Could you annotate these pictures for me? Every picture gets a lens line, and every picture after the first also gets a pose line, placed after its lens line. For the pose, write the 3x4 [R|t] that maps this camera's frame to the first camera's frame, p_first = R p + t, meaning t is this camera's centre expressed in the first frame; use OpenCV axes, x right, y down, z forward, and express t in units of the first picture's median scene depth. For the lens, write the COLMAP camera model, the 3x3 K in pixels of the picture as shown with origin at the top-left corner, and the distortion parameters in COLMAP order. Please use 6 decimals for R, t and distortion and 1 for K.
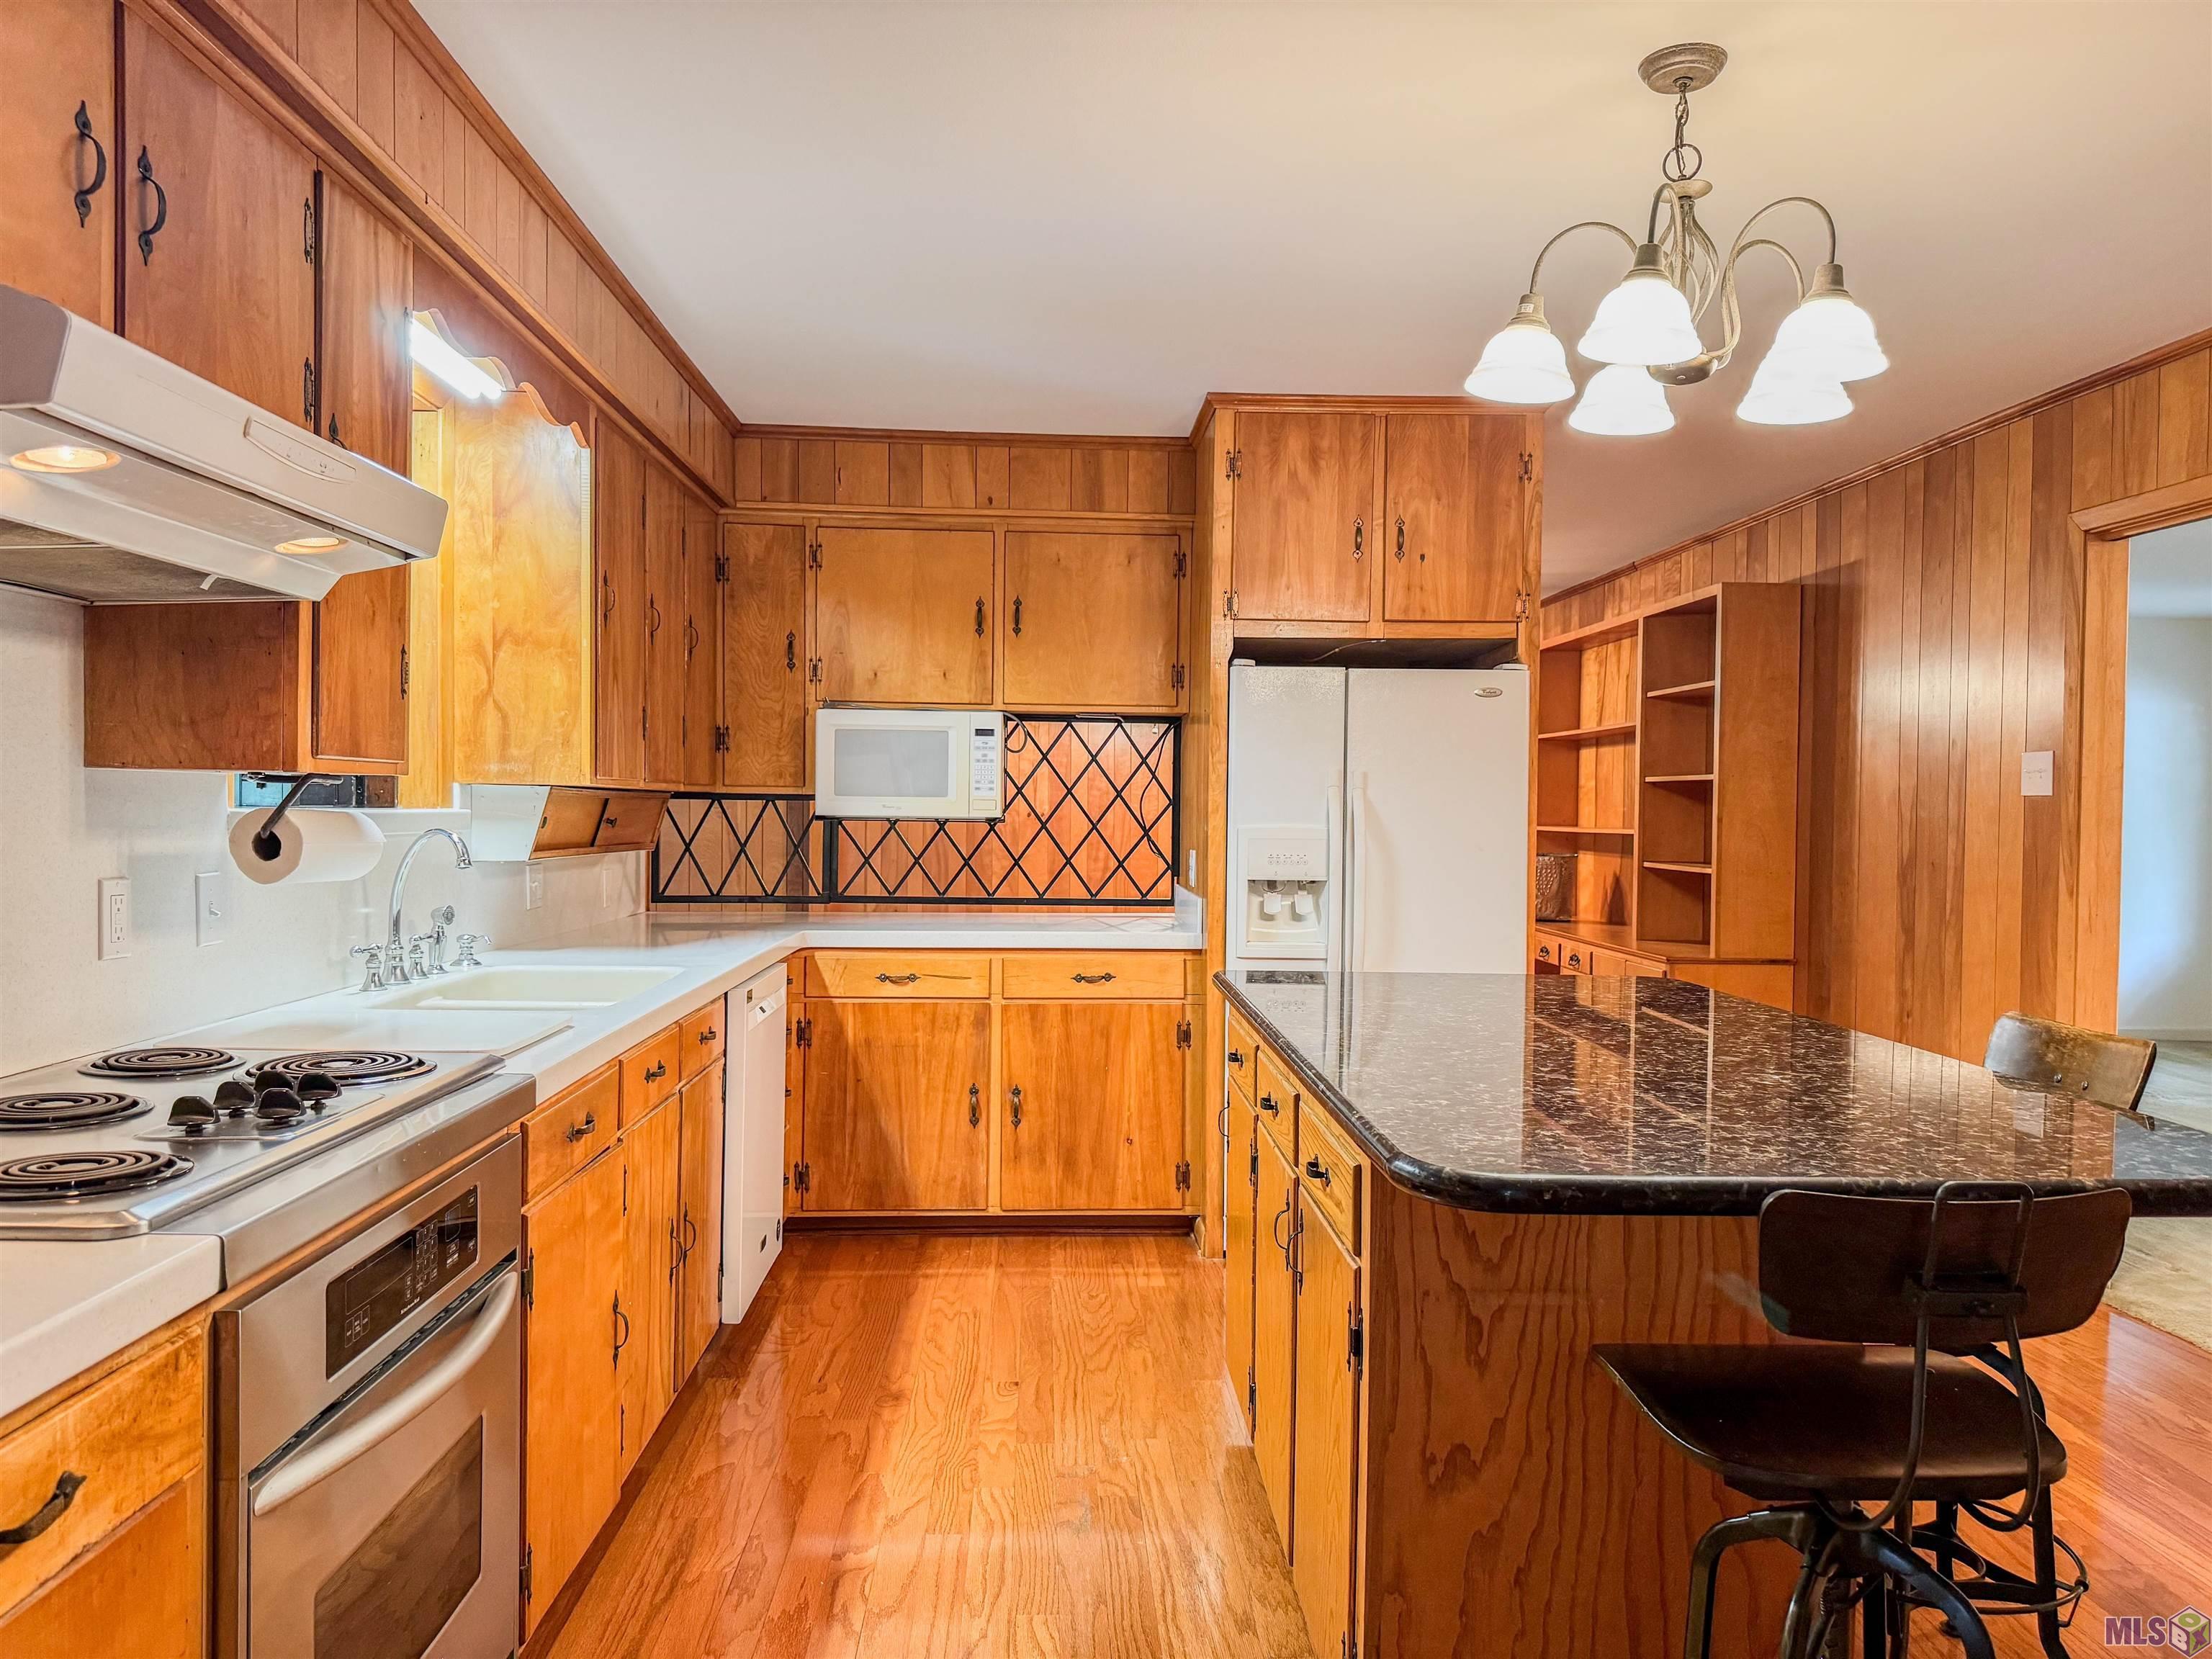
lens RADIAL K [[1555.6, 0, 1099.6], [0, 1555.6, 822.1], [0, 0, 1]] dist [0.064525, -0.024143]
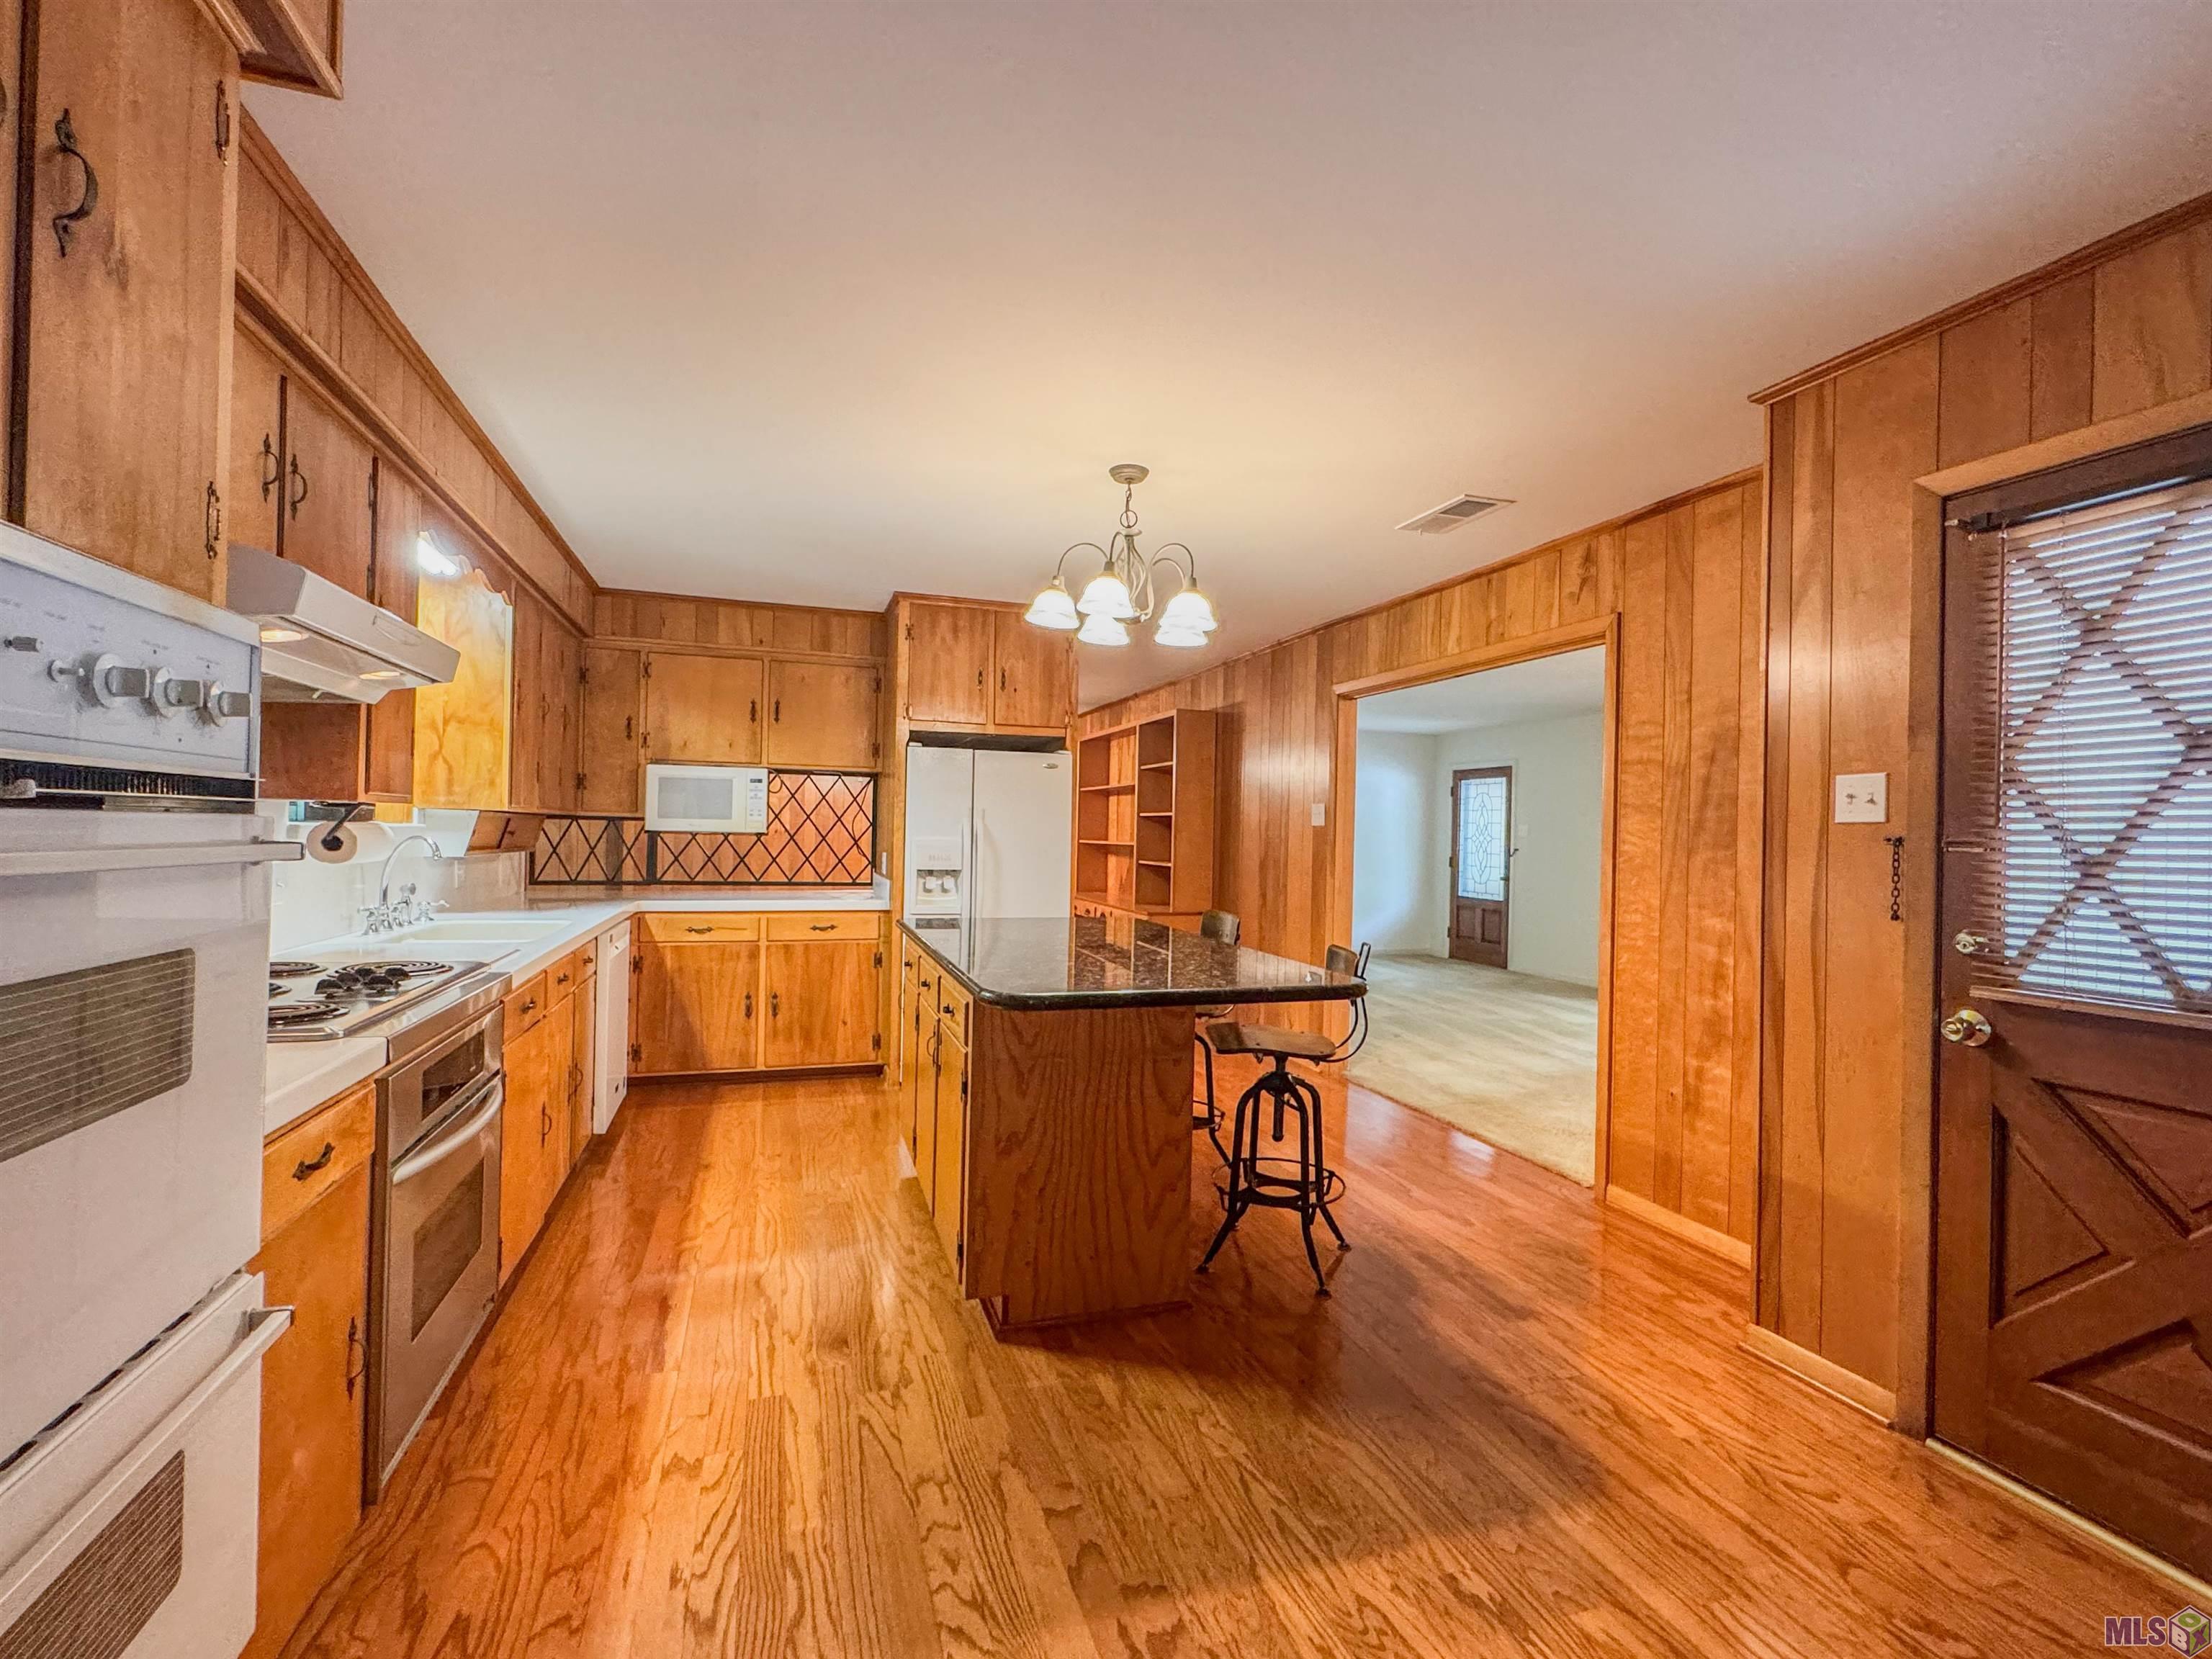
lens RADIAL K [[1067.4, 0, 1113.5], [0, 1067.4, 832.2], [0, 0, 1]] dist [0.001533, -0.000472]
pose [[0.962659, 0.008580, 0.270580, -0.017353], [-0.006795, 0.999949, -0.007534, 0.003341], [-0.270630, 0.005414, 0.962668, -0.228334]]
